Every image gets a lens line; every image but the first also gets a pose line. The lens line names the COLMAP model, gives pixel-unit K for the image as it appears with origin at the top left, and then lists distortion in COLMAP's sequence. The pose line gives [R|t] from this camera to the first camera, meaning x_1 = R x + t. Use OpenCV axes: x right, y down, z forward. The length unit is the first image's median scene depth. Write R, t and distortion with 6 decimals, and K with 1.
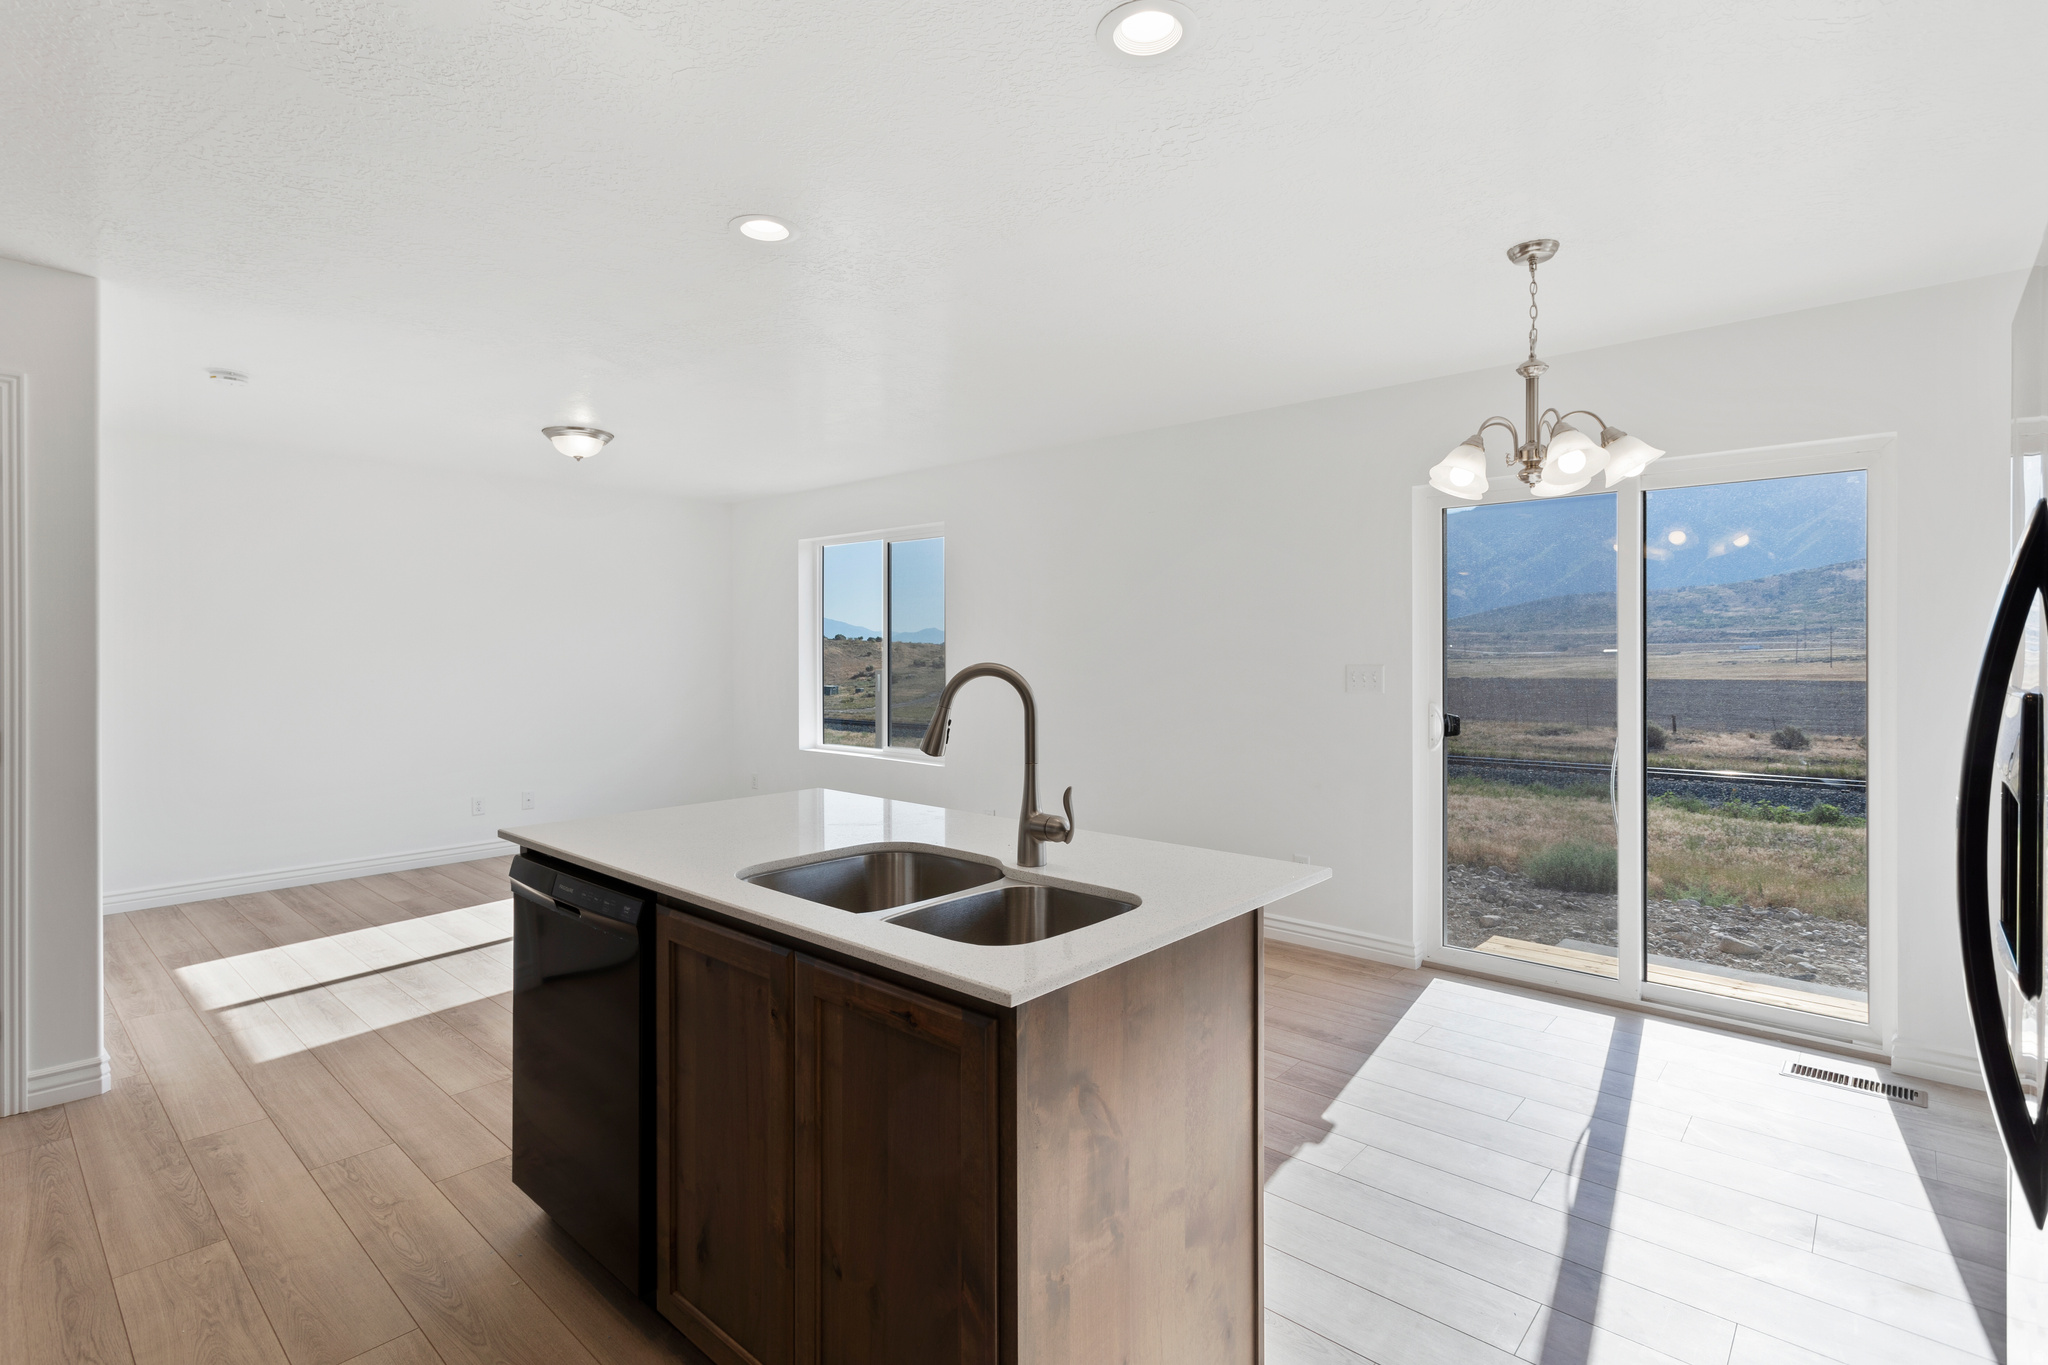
lens RADIAL K [[971.0, 0, 1022.7], [0, 971.0, 670.4], [0, 0, 1]] dist [0.006478, -0.000051]
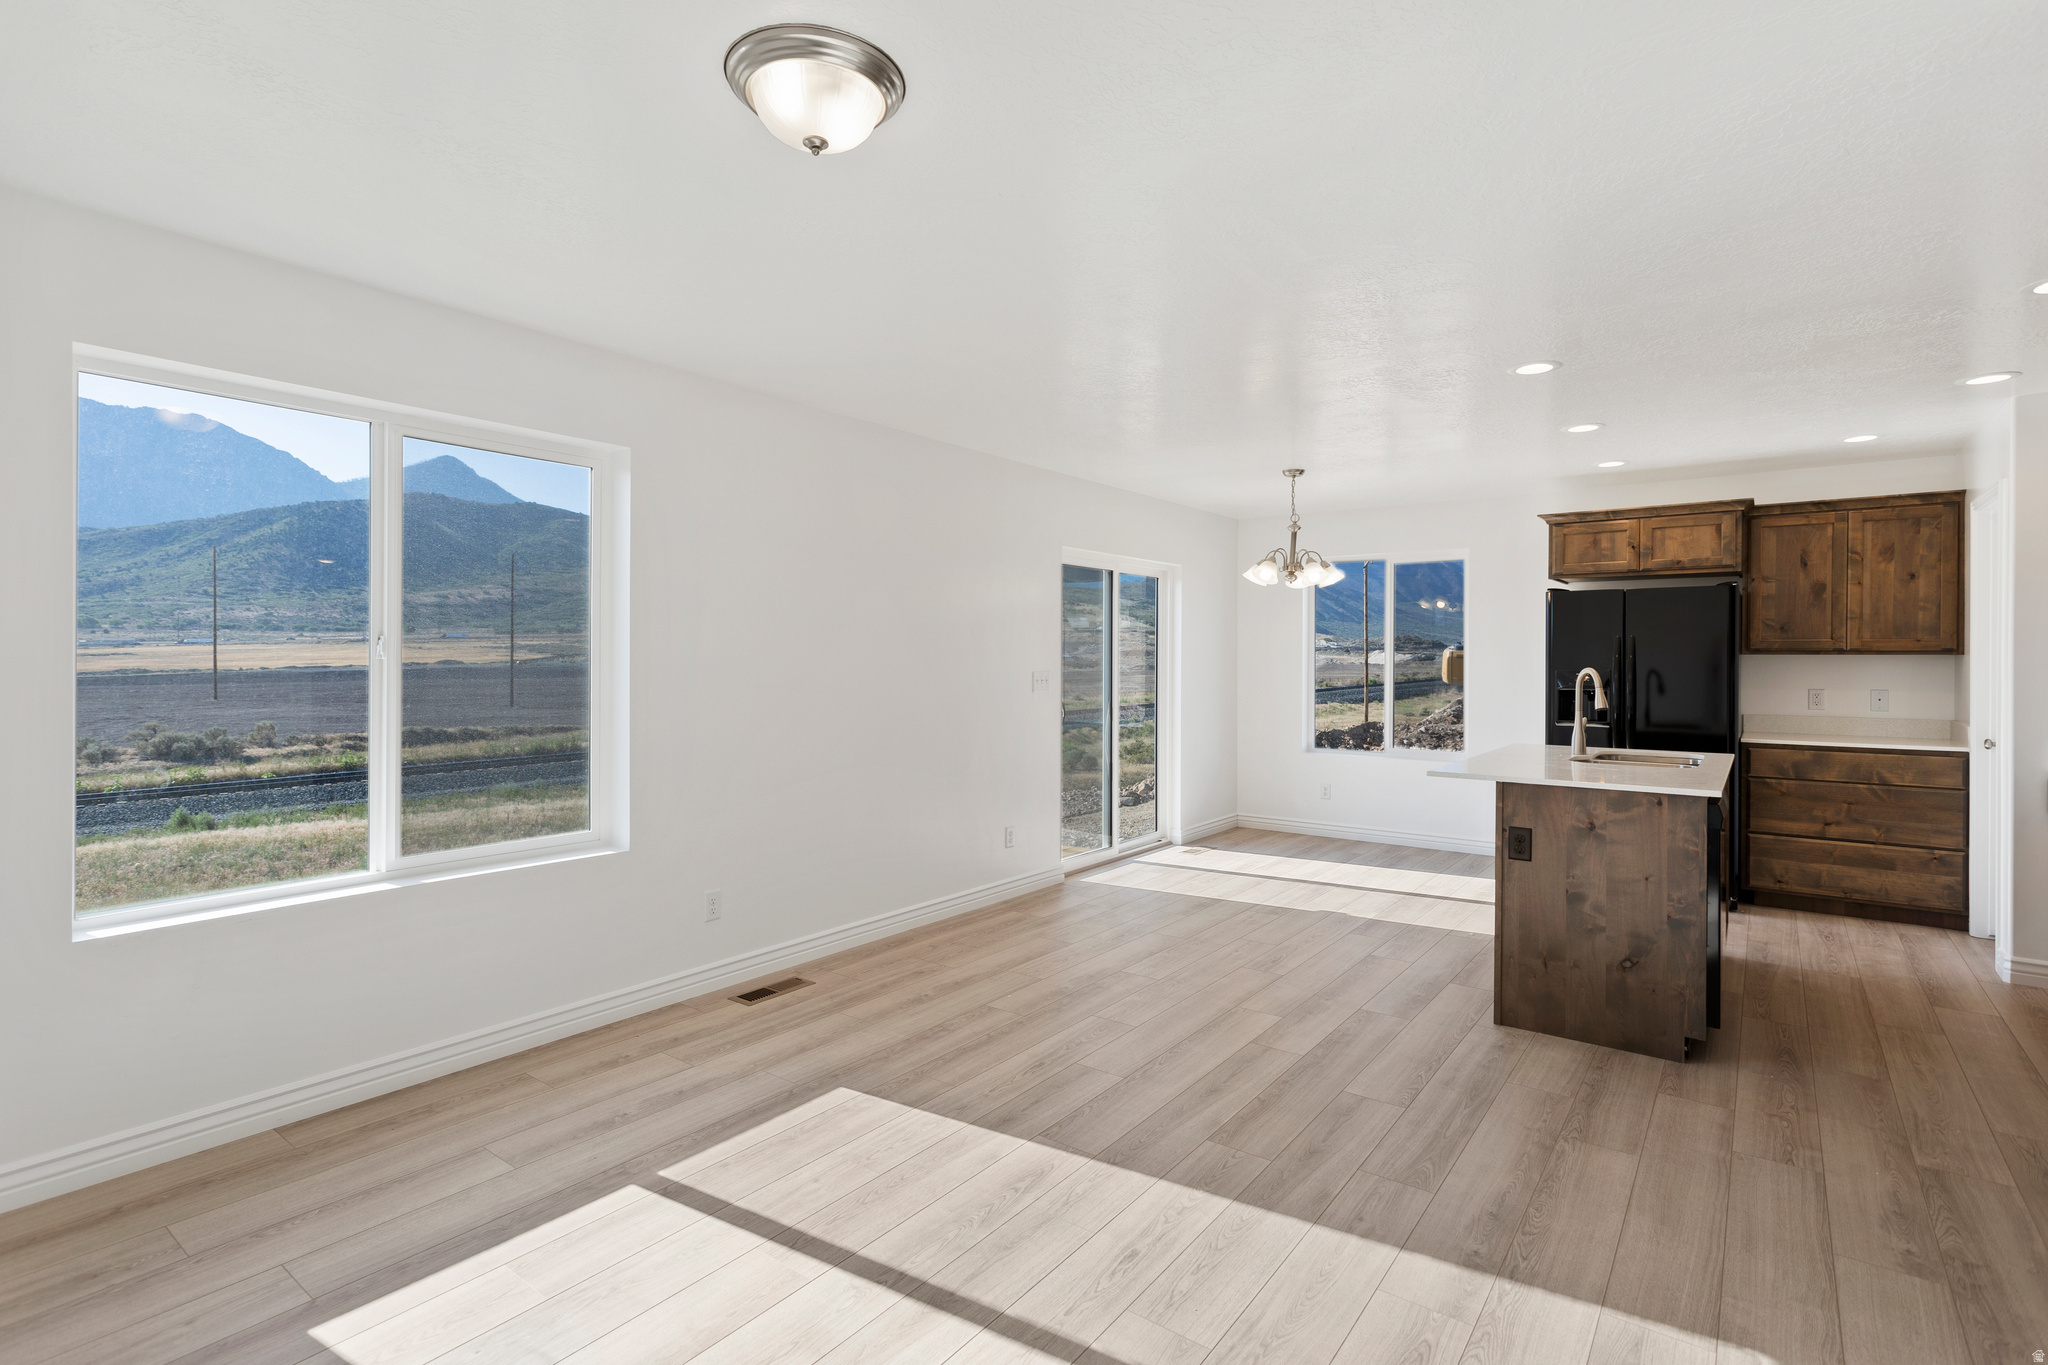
lens RADIAL K [[971.0, 0, 1021.2], [0, 971.0, 671.6], [0, 0, 1]] dist [0.006478, -0.000051]
pose [[-0.075821, -0.013910, 0.997024, -1.693791], [0.022077, 0.999634, 0.015626, -0.046259], [-0.996877, 0.023196, -0.075486, 1.917916]]
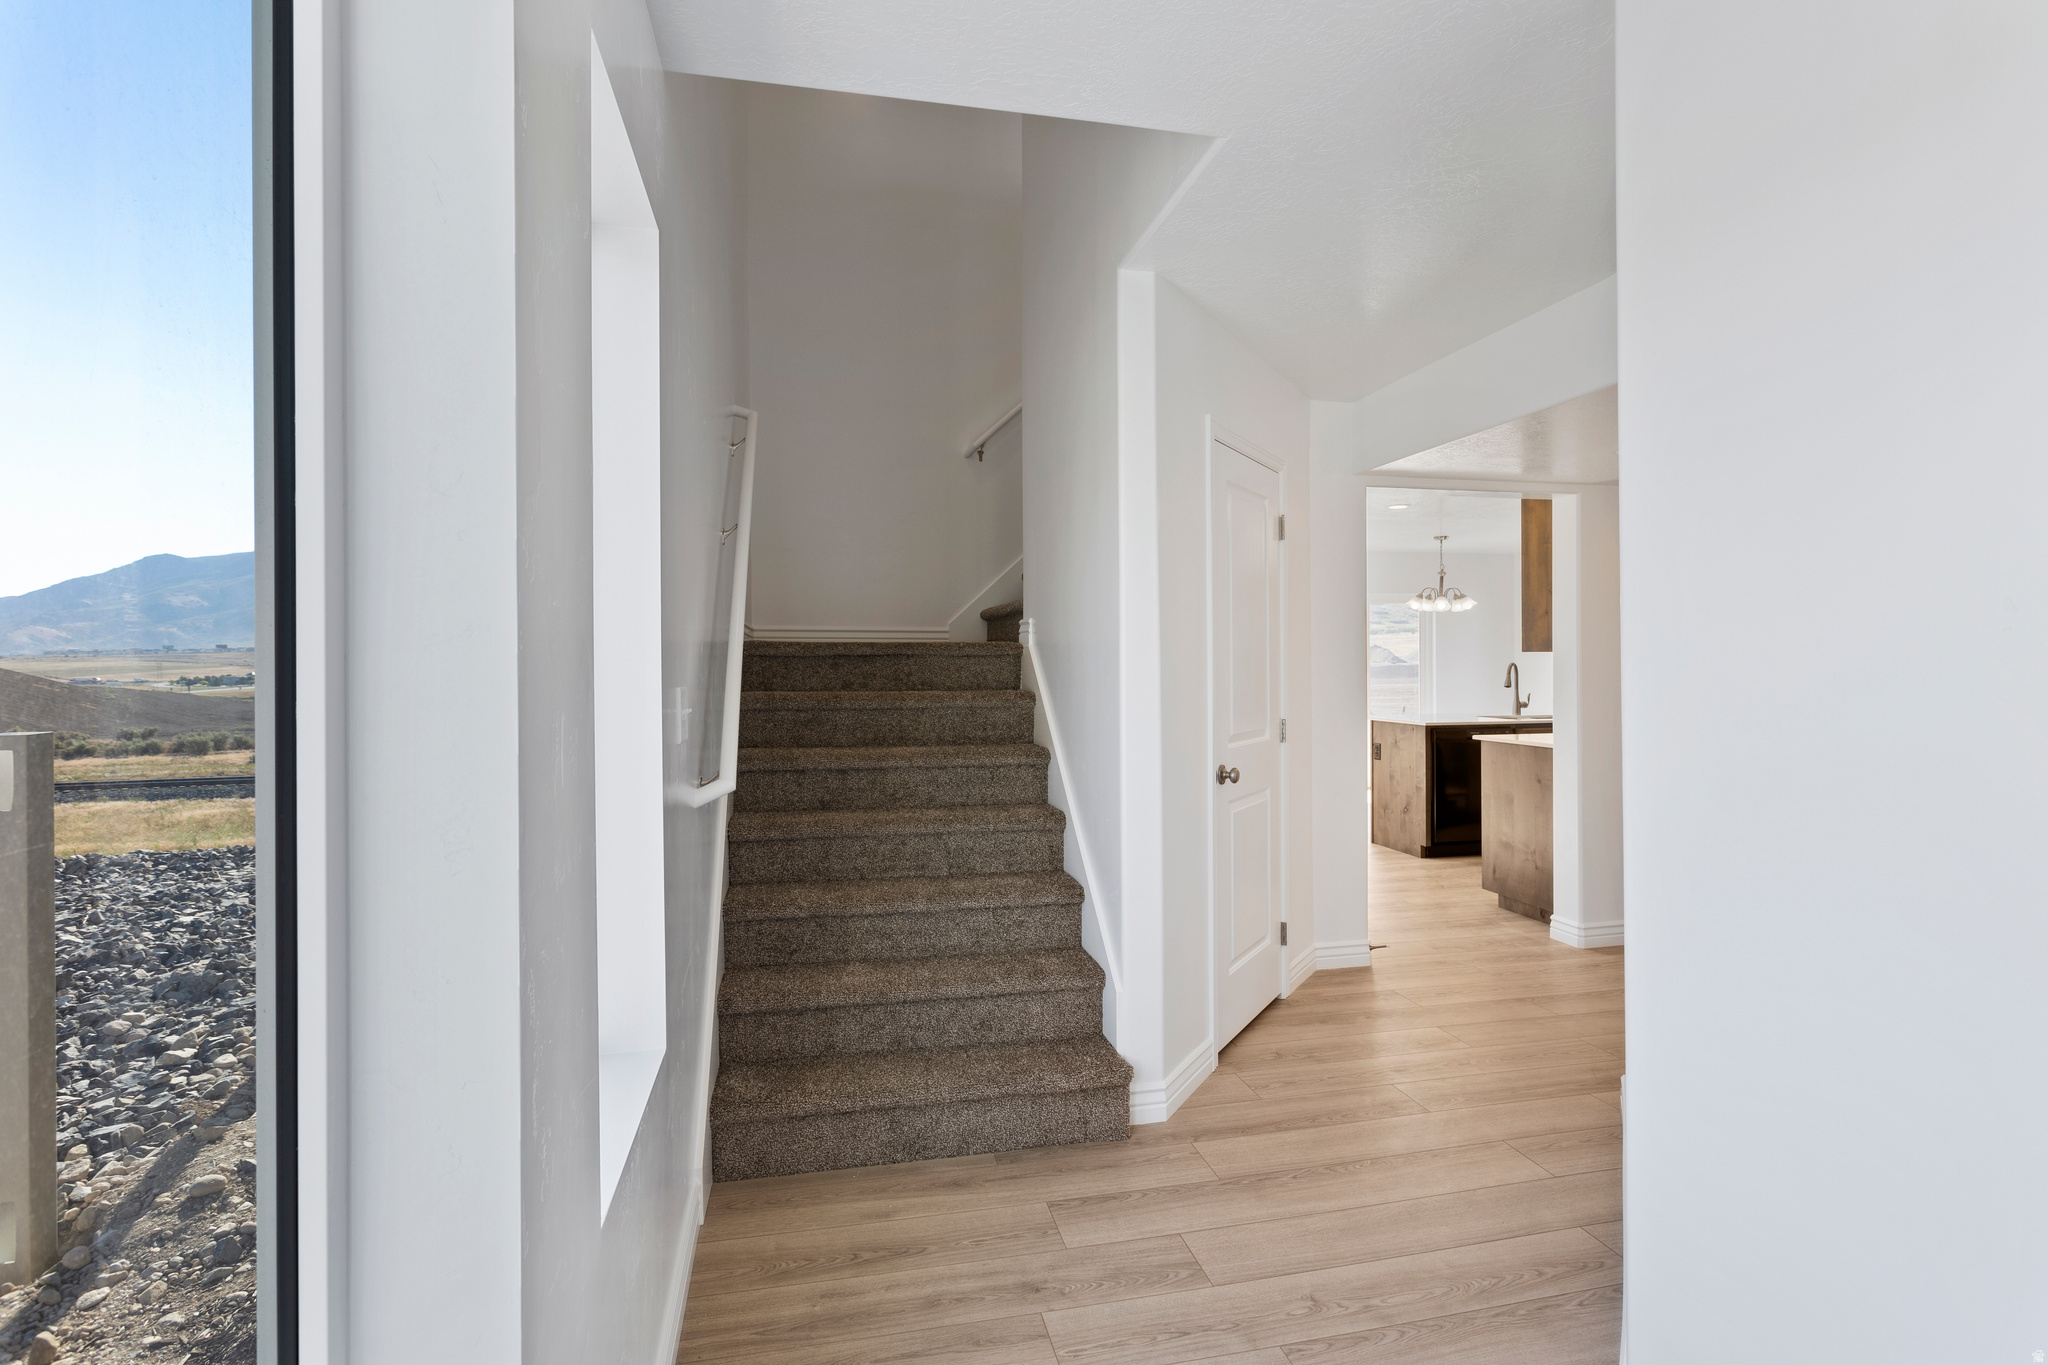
lens RADIAL K [[971.0, 0, 1022.9], [0, 971.0, 671.3], [0, 0, 1]] dist [0.006478, -0.000051]
pose [[0.577326, -0.007283, 0.816481, -3.229273], [0.018455, 0.999821, -0.004131, 0.005963], [-0.816305, 0.017453, 0.577357, 0.289504]]
